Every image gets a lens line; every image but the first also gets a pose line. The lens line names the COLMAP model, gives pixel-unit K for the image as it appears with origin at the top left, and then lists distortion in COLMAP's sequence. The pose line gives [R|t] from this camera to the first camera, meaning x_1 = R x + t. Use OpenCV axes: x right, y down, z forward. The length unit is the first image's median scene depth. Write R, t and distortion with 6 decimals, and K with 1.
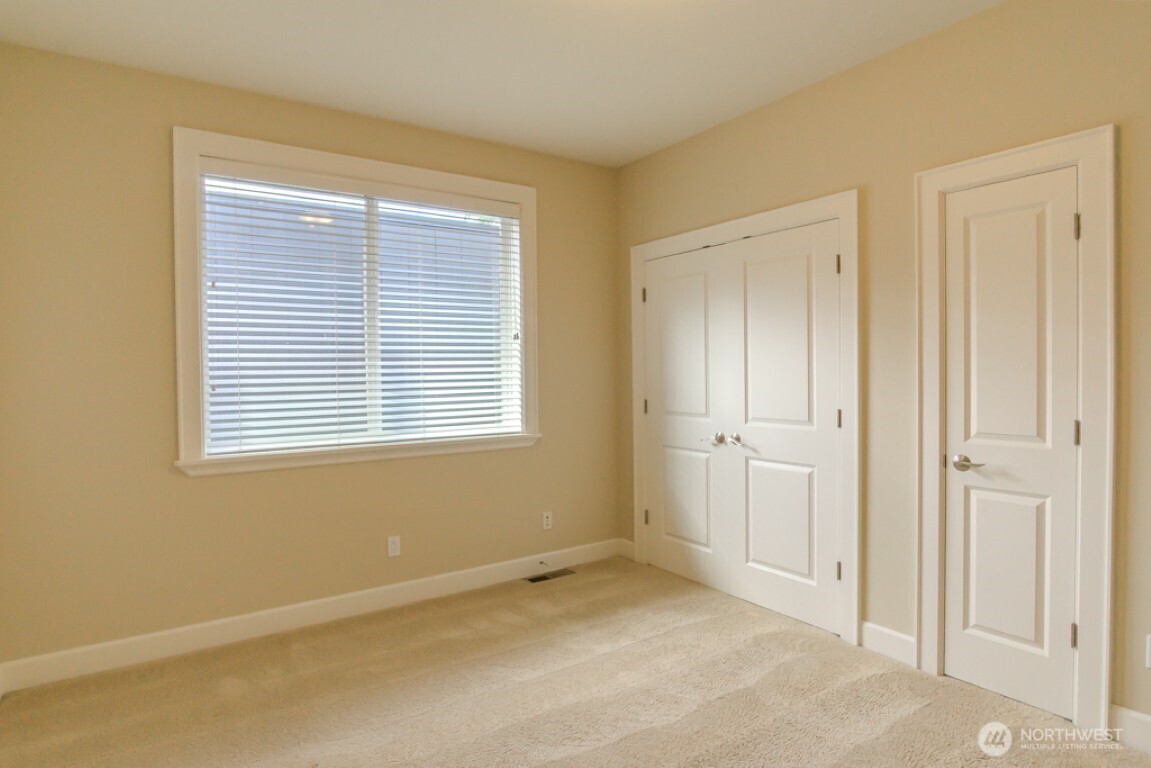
lens RADIAL K [[626.7, 0, 577.4], [0, 626.7, 379.0], [0, 0, 1]] dist [-0.025777, 0.007219]
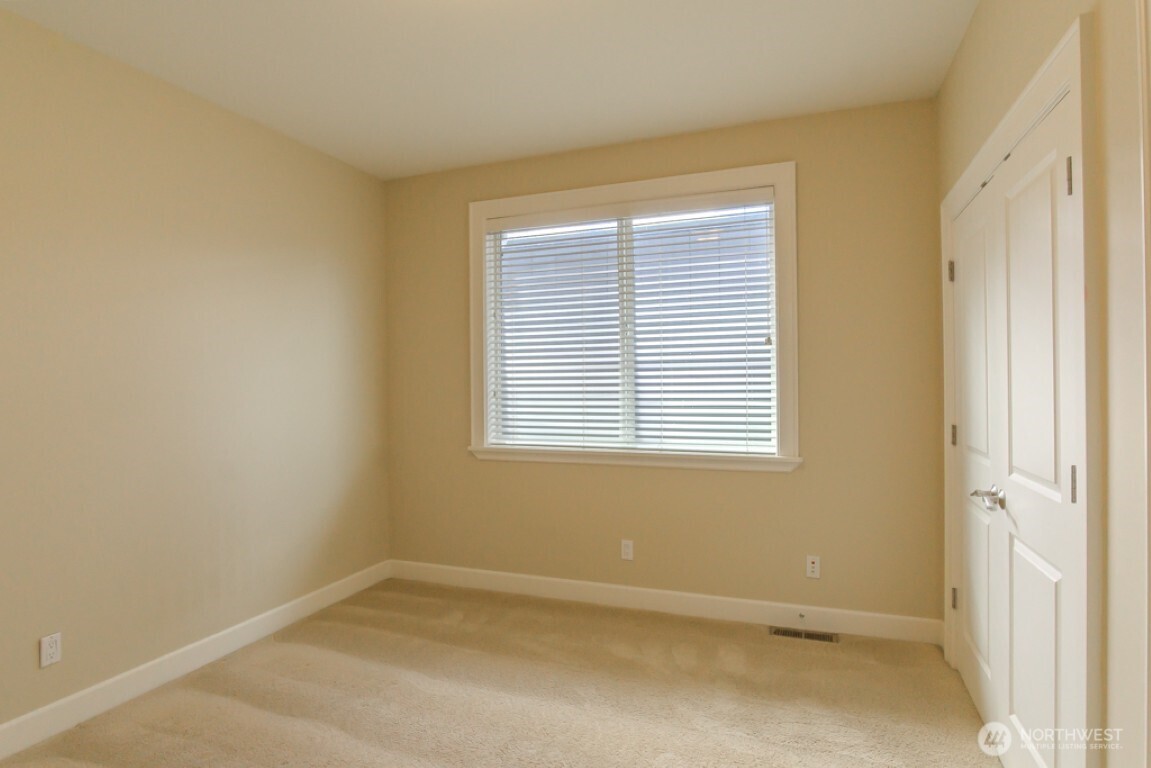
lens RADIAL K [[626.7, 0, 570.5], [0, 626.7, 384.6], [0, 0, 1]] dist [-0.025777, 0.007219]
pose [[0.565690, 0.012120, -0.824529, 0.493117], [-0.012043, 0.999907, 0.006436, -0.012644], [0.824530, 0.006289, 0.565783, 0.318850]]
